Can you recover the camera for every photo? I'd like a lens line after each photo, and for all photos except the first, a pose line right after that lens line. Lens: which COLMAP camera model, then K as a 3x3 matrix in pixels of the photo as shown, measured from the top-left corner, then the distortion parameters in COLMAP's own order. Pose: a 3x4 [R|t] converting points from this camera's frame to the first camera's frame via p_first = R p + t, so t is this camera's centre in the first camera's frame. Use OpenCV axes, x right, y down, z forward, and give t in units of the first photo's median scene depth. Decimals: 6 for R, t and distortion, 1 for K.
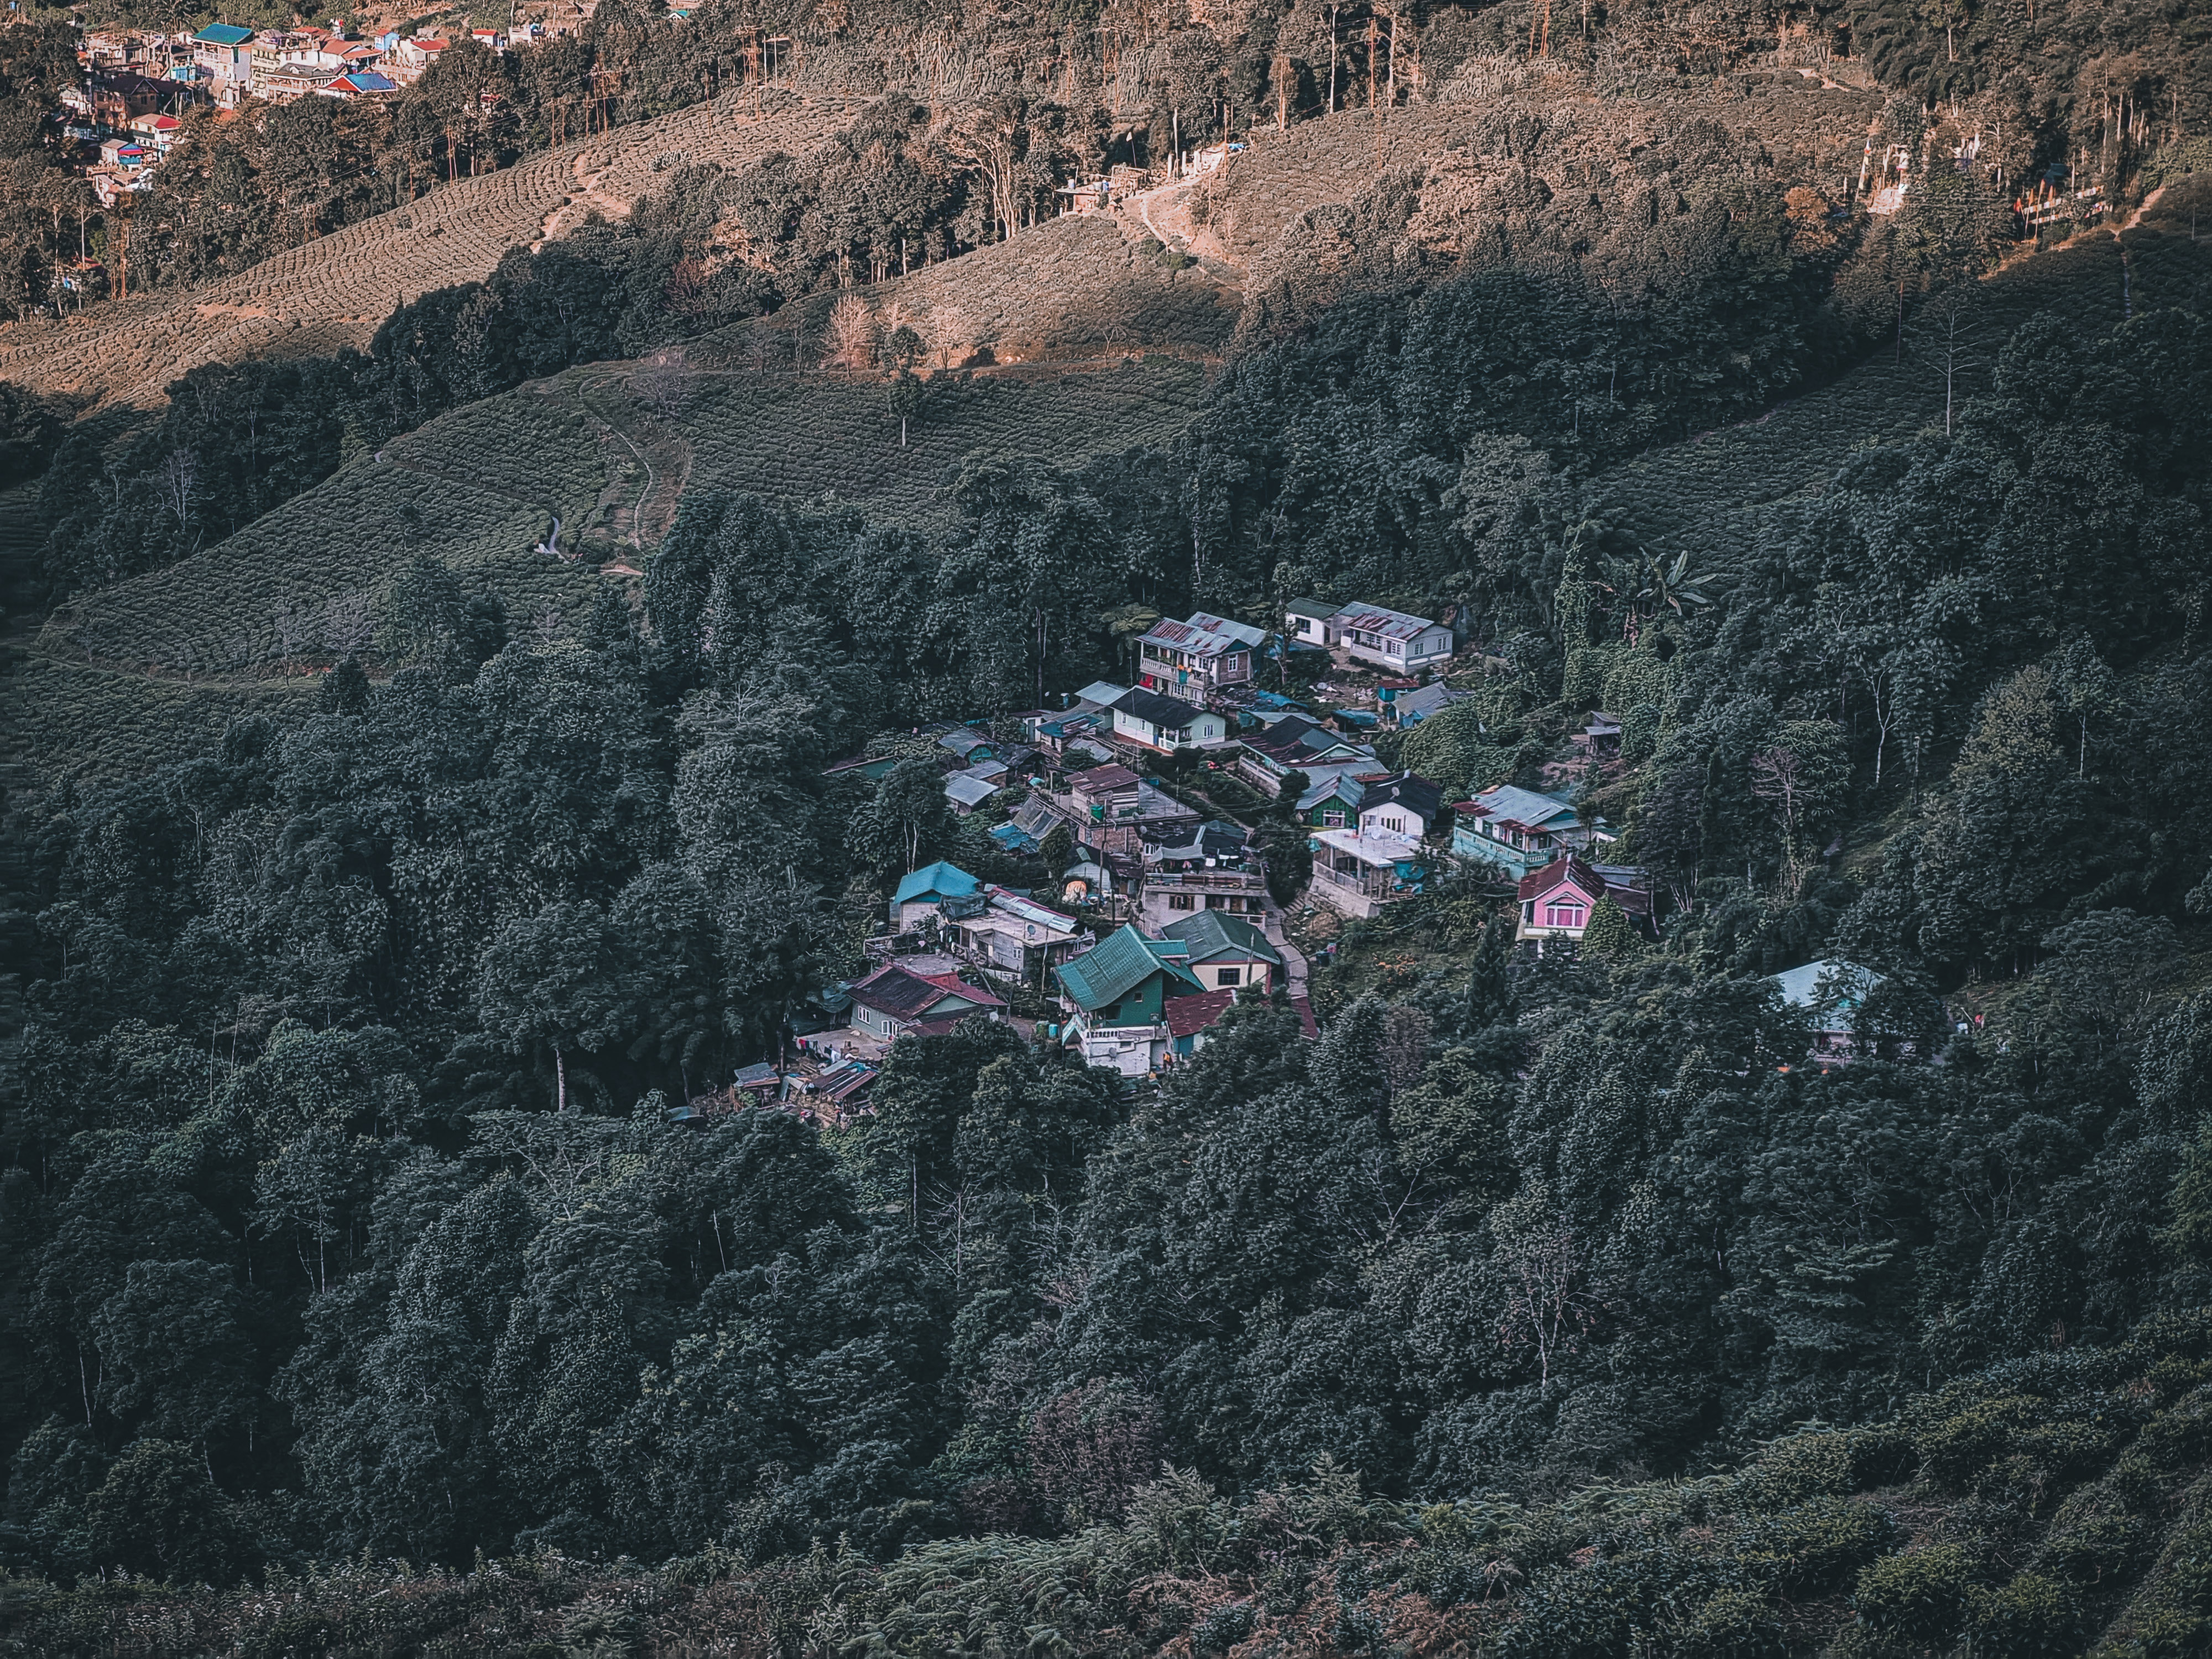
lens RADIAL K [[4727.1, 0, 1102.5], [0, 4727.1, 826.1], [0, 0, 1]] dist [0.076016, 0.000000]
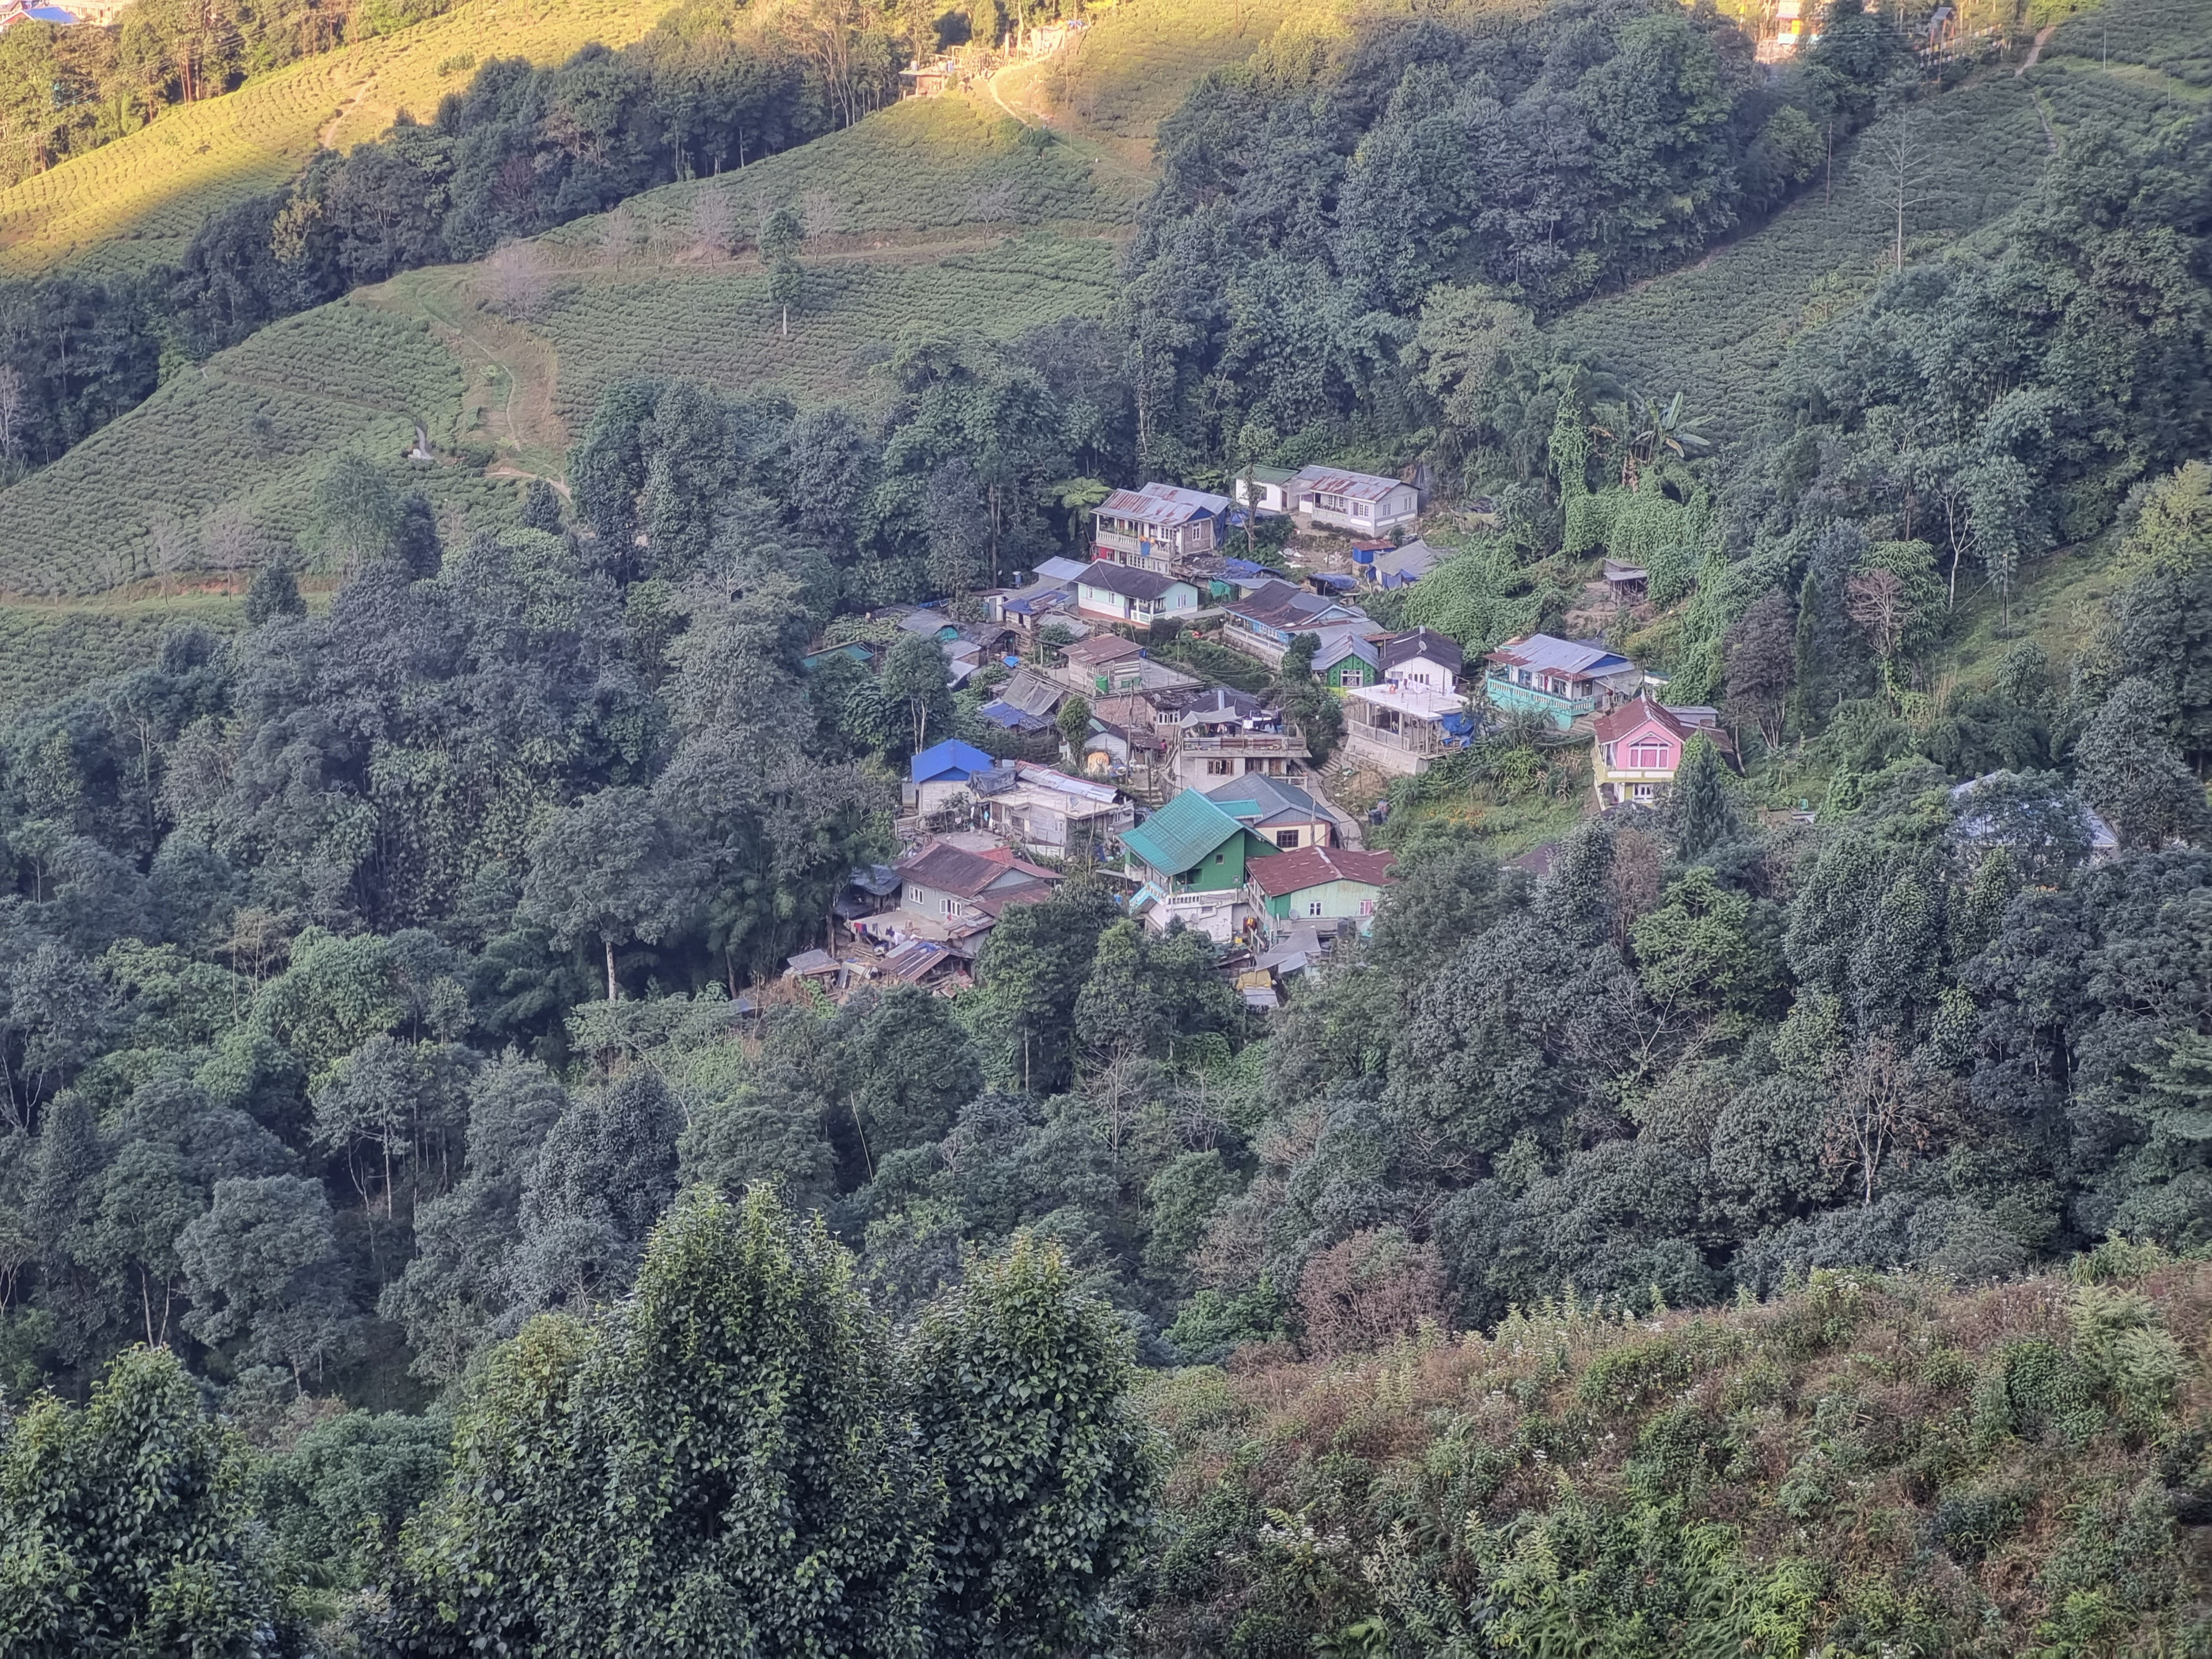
lens RADIAL K [[4727.1, 0, 1092.6], [0, 4727.1, 805.4], [0, 0, 1]] dist [0.076016, 0.000000]
pose [[0.994366, -0.045281, 0.095841, -0.095365], [0.044966, 0.998974, 0.005439, 0.016366], [-0.095989, -0.001099, 0.995382, 0.042282]]
